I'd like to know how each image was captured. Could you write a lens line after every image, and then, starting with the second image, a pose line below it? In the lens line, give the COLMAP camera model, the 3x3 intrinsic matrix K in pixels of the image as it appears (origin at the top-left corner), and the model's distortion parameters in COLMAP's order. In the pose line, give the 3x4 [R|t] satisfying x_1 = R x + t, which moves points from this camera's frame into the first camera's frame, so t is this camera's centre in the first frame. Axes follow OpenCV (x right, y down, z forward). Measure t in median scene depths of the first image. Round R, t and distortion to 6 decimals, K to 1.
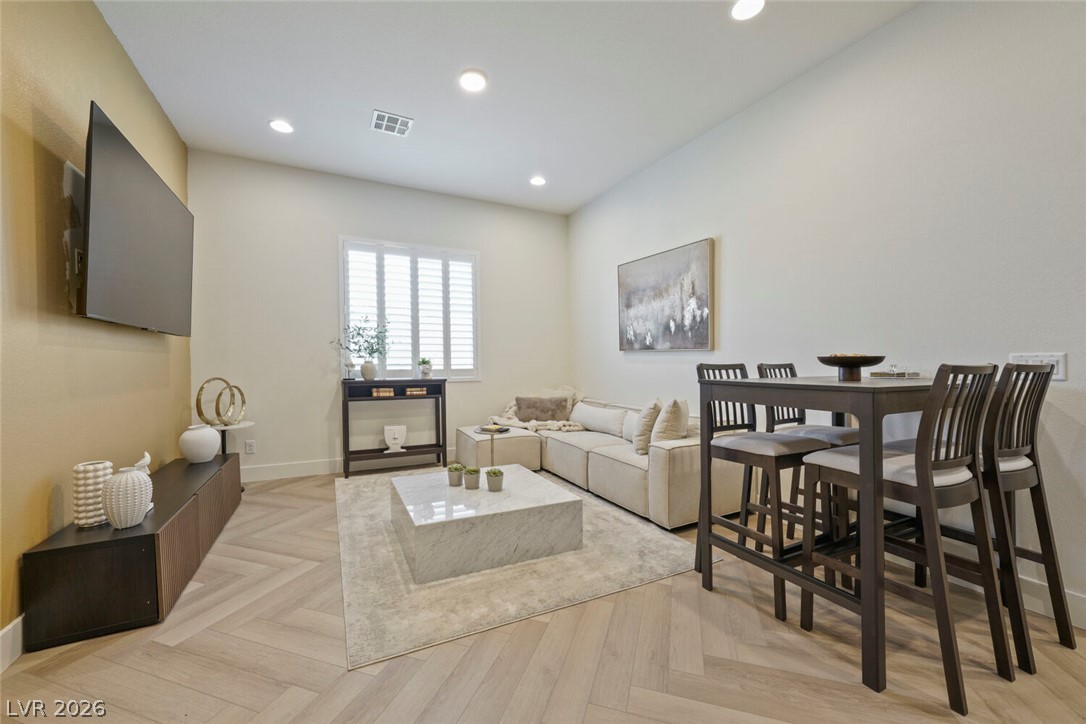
lens RADIAL K [[436.2, 0, 548.9], [0, 436.2, 365.3], [0, 0, 1]] dist [-0.002159, 0.001543]
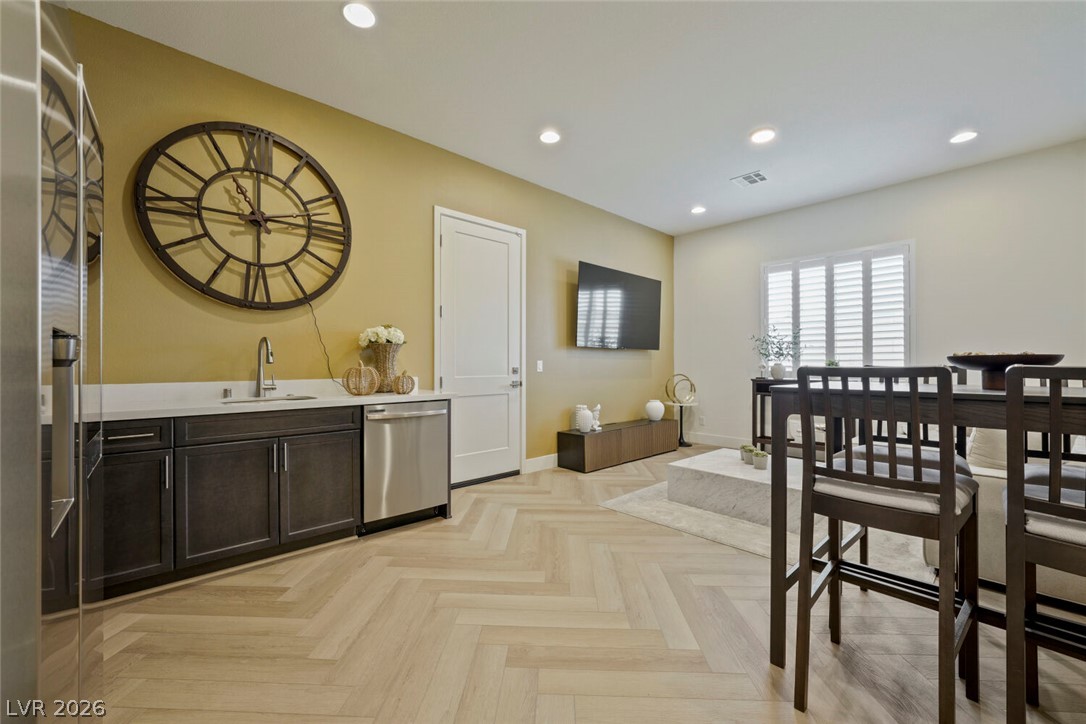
lens RADIAL K [[436.2, 0, 545.1], [0, 436.2, 364.5], [0, 0, 1]] dist [-0.002159, 0.001543]
pose [[0.279786, -0.000521, -0.960062, 0.647677], [-0.007614, 0.999967, -0.002762, 0.001773], [0.960032, 0.008083, 0.279773, 0.055114]]
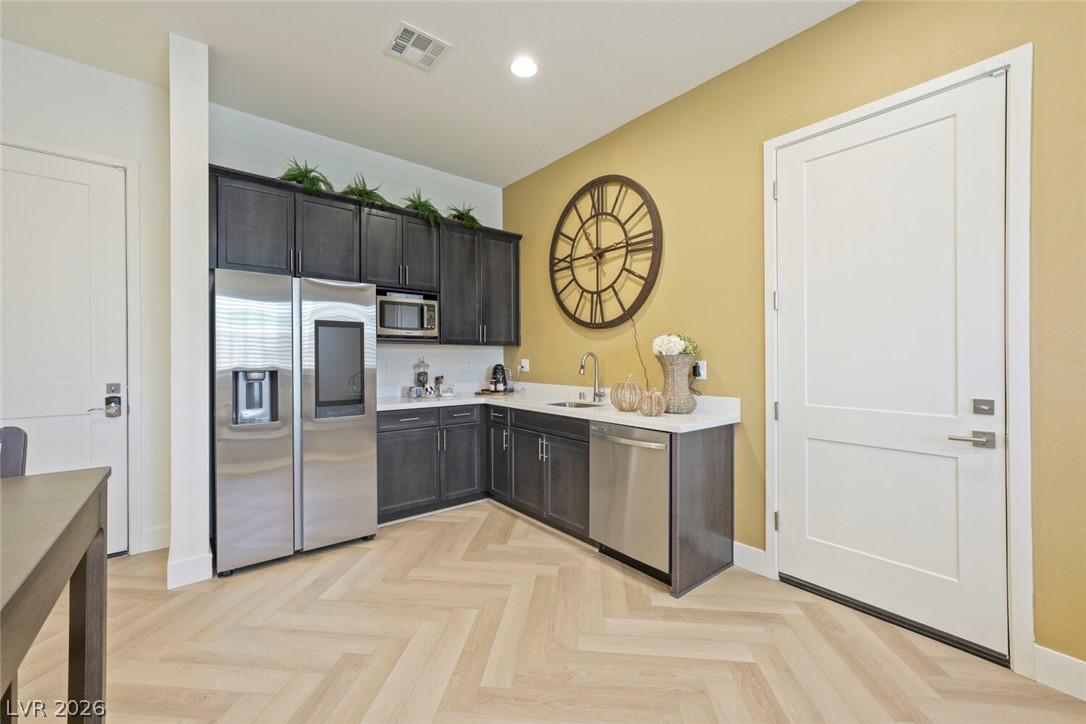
lens RADIAL K [[436.2, 0, 513.1], [0, 436.2, 362.0], [0, 0, 1]] dist [-0.002159, 0.001543]
pose [[-0.980656, -0.002229, -0.195724, 0.134515], [-0.005829, 0.999824, 0.017816, -0.038520], [0.195650, 0.018612, -0.980497, 0.651935]]
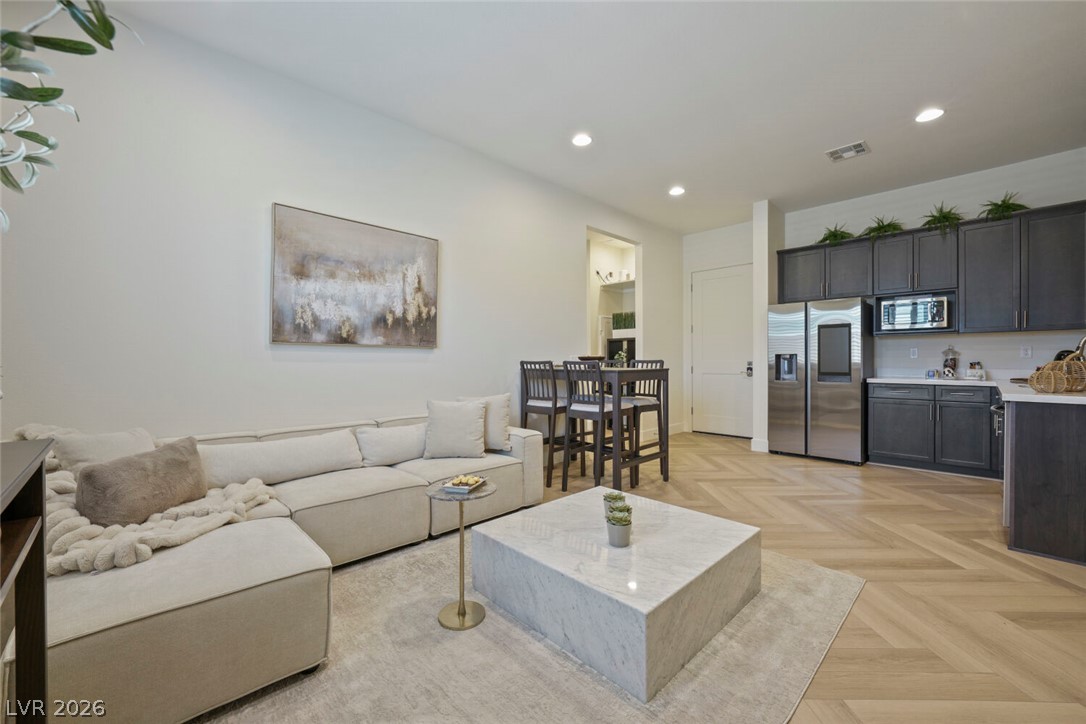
lens RADIAL K [[436.2, 0, 536.3], [0, 436.2, 356.0], [0, 0, 1]] dist [-0.002159, 0.001543]
pose [[-0.280416, 0.004697, 0.959867, -0.641955], [0.010448, 0.999944, -0.001841, -0.011957], [-0.959822, 0.009513, -0.280449, 1.002306]]
